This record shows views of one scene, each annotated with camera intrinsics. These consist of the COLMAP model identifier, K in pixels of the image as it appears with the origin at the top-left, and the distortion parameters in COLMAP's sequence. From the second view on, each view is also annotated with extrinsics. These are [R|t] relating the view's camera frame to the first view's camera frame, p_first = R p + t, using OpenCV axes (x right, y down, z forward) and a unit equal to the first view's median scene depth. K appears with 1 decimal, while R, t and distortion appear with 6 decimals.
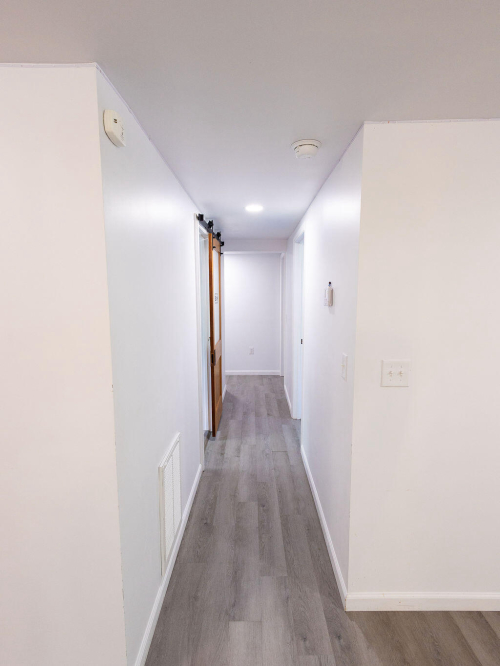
lens RADIAL K [[346.6, 0, 251.5], [0, 346.6, 333.3], [0, 0, 1]] dist [0.004782, 0.001777]
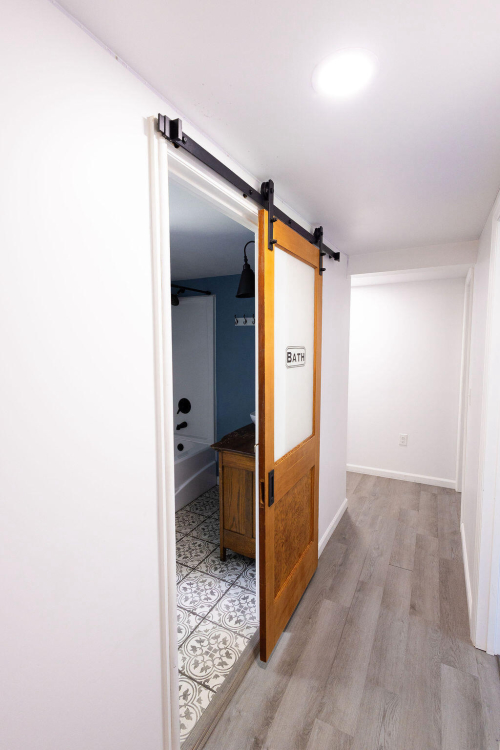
lens RADIAL K [[352.6, 0, 245.9], [0, 352.6, 373.5], [0, 0, 1]] dist [0.003109, -0.000523]
pose [[0.883278, 0.036537, -0.467424, 0.056958], [-0.054492, 0.998203, -0.024946, -0.049698], [0.465672, 0.047505, 0.883681, 0.435629]]
